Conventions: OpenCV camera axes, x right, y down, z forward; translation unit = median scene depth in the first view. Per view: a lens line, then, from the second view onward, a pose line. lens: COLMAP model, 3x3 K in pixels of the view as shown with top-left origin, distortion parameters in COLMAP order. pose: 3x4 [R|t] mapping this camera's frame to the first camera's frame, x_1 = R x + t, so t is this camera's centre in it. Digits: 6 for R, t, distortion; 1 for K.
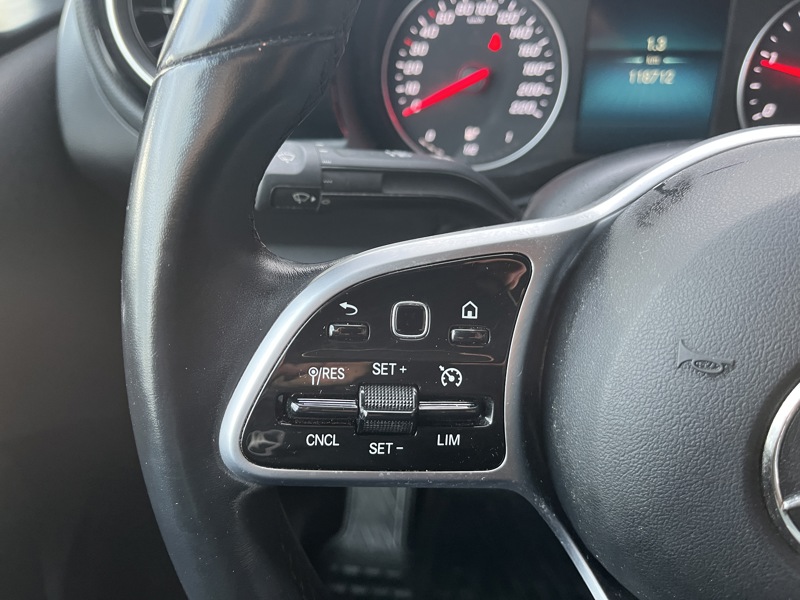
lens RADIAL K [[599.6, 0, 398.2], [0, 599.6, 297.3], [0, 0, 1]] dist [0.034571, -0.071474]
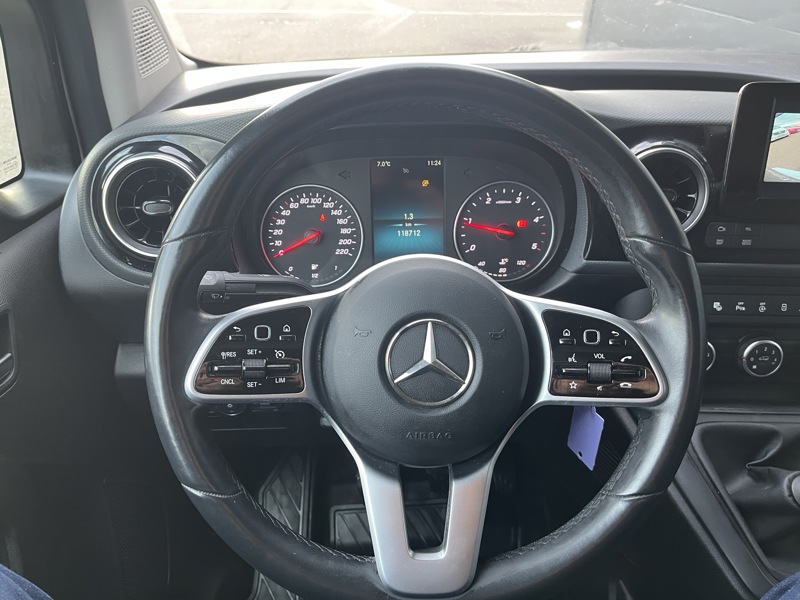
lens RADIAL K [[608.8, 0, 399.3], [0, 608.8, 314.9], [0, 0, 1]] dist [0.051019, -0.006433]
pose [[0.987751, -0.050989, 0.147471, 0.104293], [0.079978, 0.976954, -0.197899, 0.252053], [-0.133981, 0.207270, 0.969066, -0.771903]]
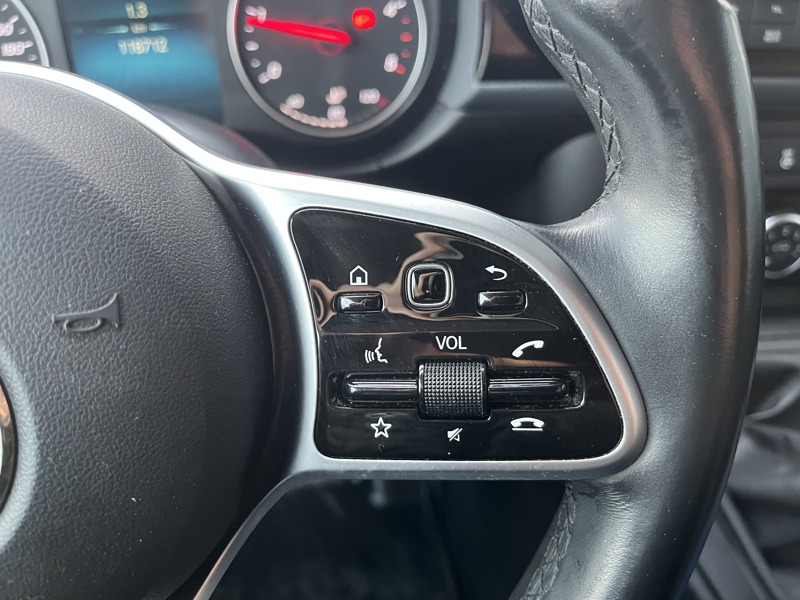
lens RADIAL K [[597.5, 0, 400.0], [0, 597.5, 300.0], [0, 0, 1]] dist [0.033140, -0.070084]
pose [[0.970192, -0.147113, 0.192573, 0.581791], [0.148404, 0.988896, 0.007782, 0.080894], [-0.191579, 0.021029, 0.981252, 0.010584]]
